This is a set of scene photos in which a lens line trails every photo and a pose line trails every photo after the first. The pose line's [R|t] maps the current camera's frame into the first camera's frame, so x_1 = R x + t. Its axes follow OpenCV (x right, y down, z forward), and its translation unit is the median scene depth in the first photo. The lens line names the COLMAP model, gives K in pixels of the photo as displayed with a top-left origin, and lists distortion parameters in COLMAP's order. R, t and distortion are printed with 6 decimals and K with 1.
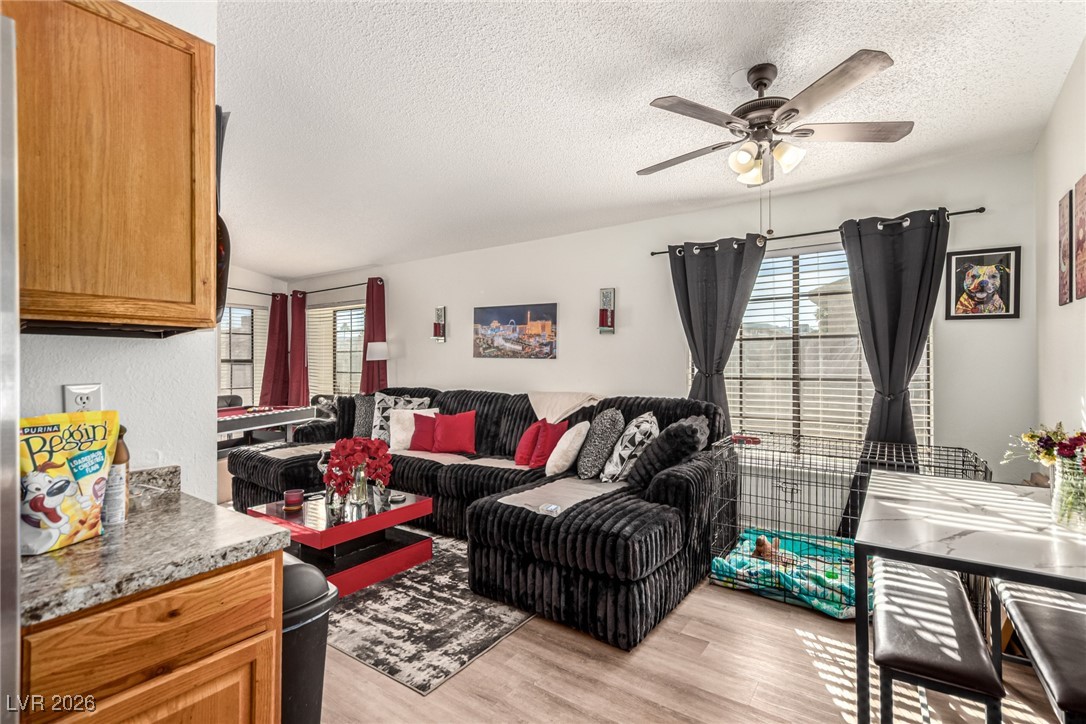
lens RADIAL K [[504.5, 0, 552.6], [0, 504.5, 359.7], [0, 0, 1]] dist [0.002639, 0.003582]
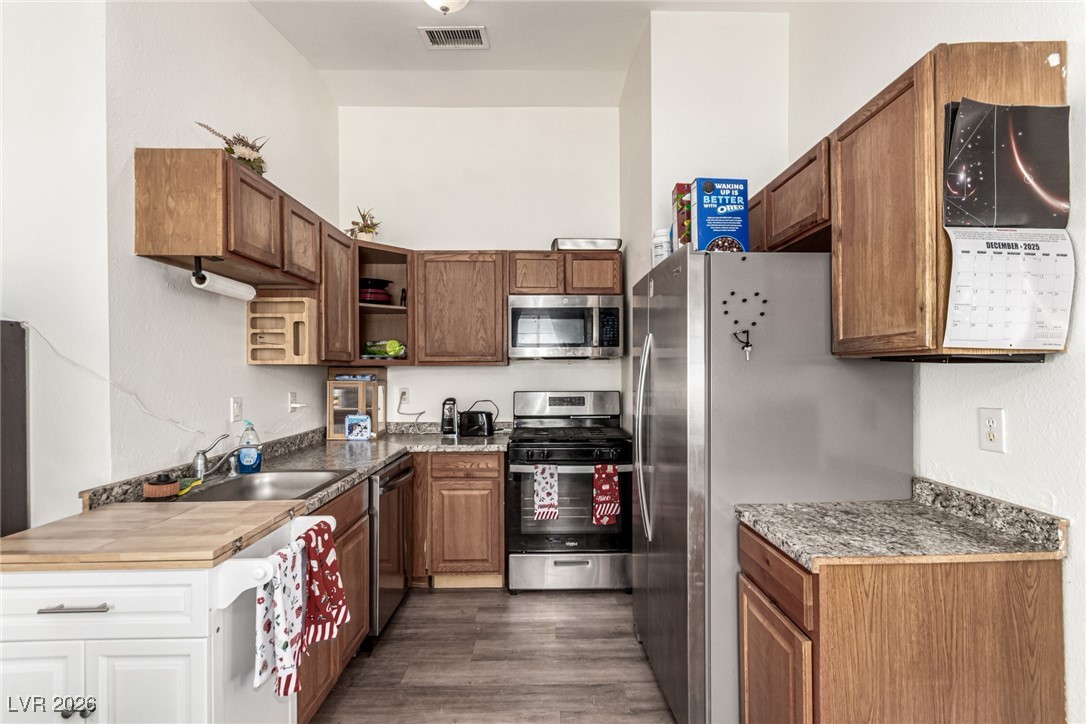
lens RADIAL K [[504.5, 0, 542.3], [0, 504.5, 368.8], [0, 0, 1]] dist [0.002639, 0.003582]
pose [[-0.819885, 0.007246, -0.572483, 0.196977], [0.012668, 0.999905, -0.005487, -0.017821], [0.572388, -0.011751, -0.819899, 0.587771]]
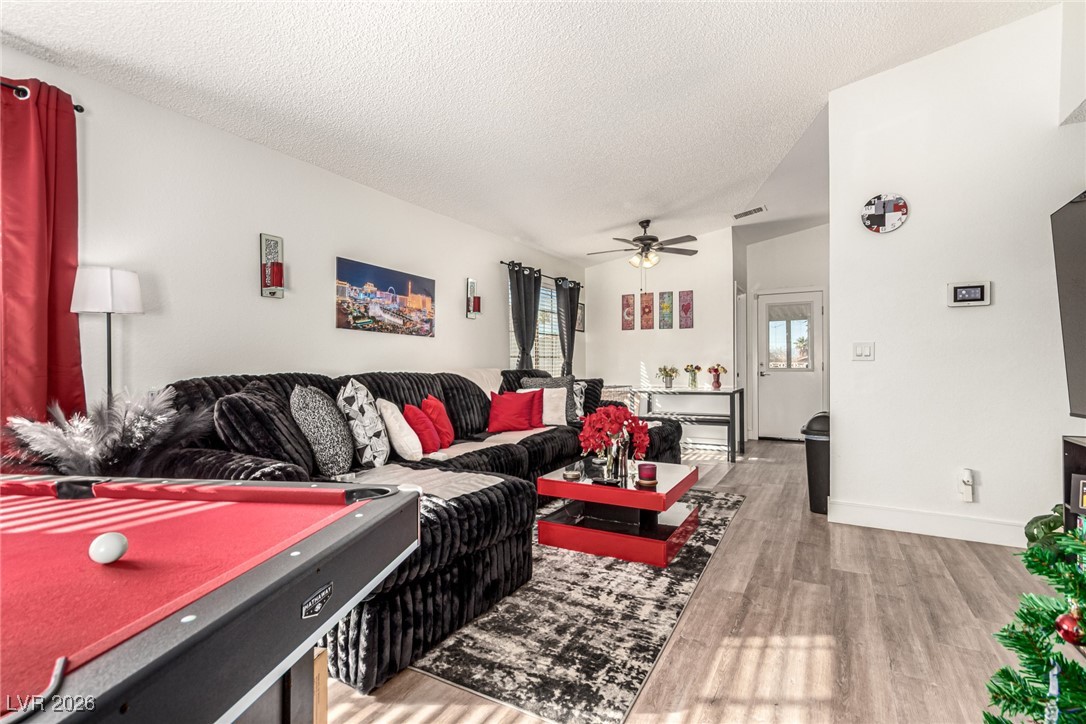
lens RADIAL K [[504.5, 0, 545.0], [0, 504.5, 363.2], [0, 0, 1]] dist [0.002639, 0.003582]
pose [[-0.079623, 0.000907, 0.996825, -1.446721], [-0.006036, 0.999981, -0.001392, 0.071785], [-0.996807, -0.006128, -0.079616, 1.267967]]
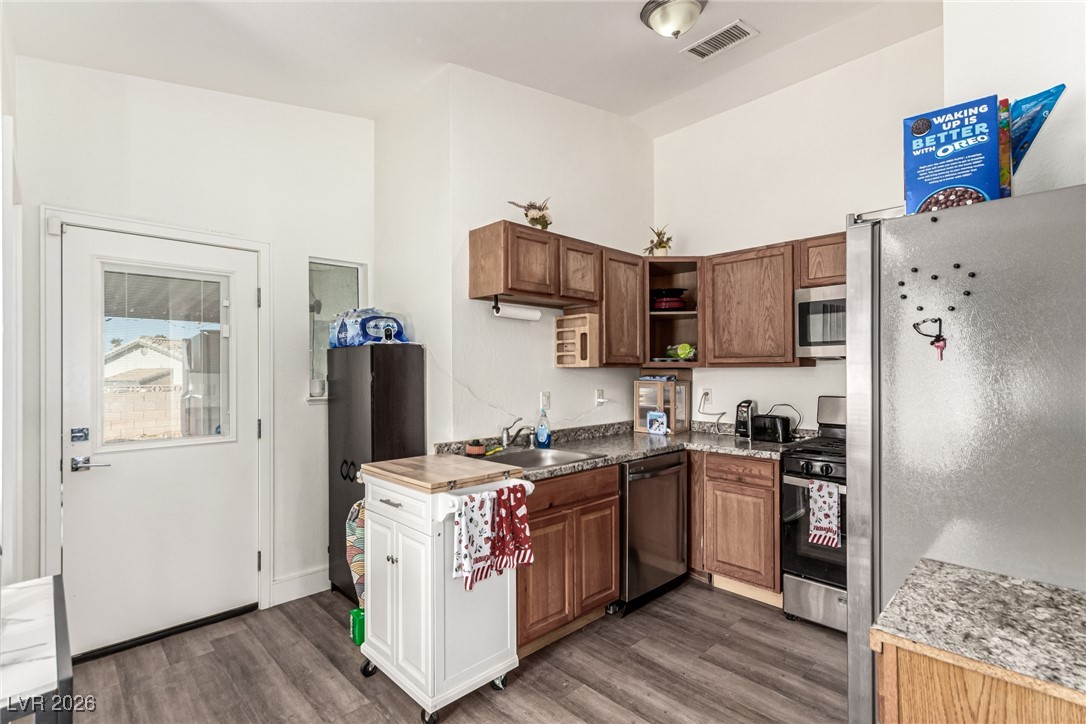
lens RADIAL K [[504.5, 0, 550.9], [0, 504.5, 366.1], [0, 0, 1]] dist [0.002639, 0.003582]
pose [[-0.980831, 0.010242, 0.194590, -0.077480], [0.006515, 0.999783, -0.019783, -0.016868], [-0.194750, -0.018136, -0.980685, 0.709719]]
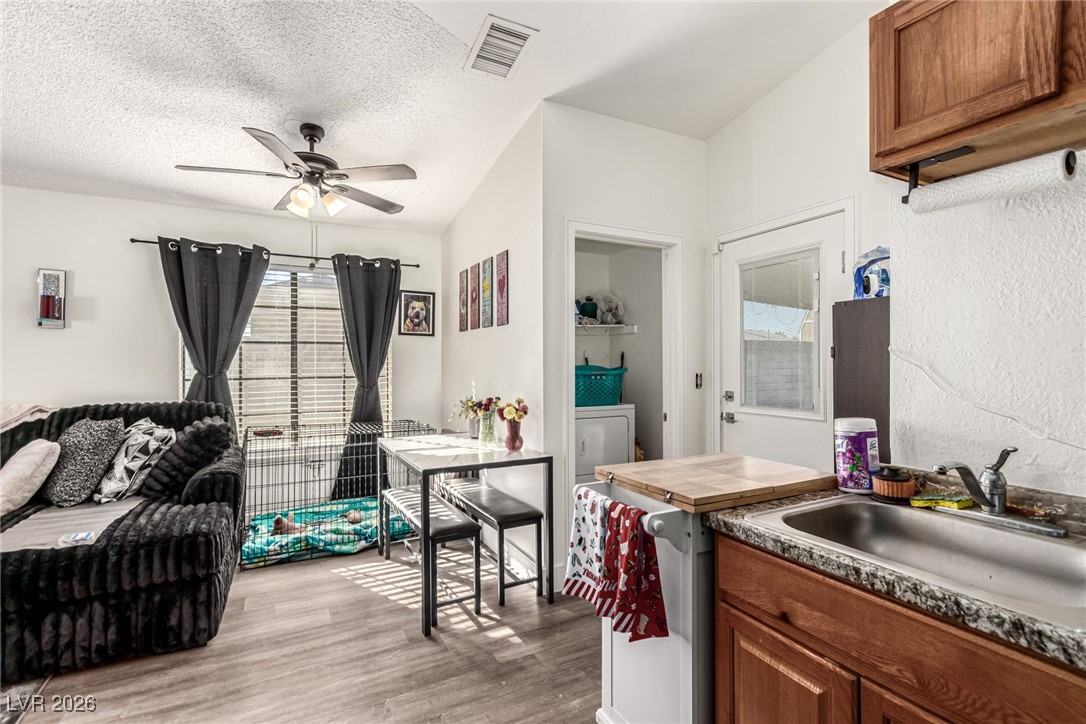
lens RADIAL K [[504.5, 0, 545.4], [0, 504.5, 357.4], [0, 0, 1]] dist [0.002639, 0.003582]
pose [[0.461444, 0.011773, 0.887091, -0.323039], [-0.004607, 0.999930, -0.010875, 0.001210], [-0.887157, 0.000931, 0.461466, -0.062087]]
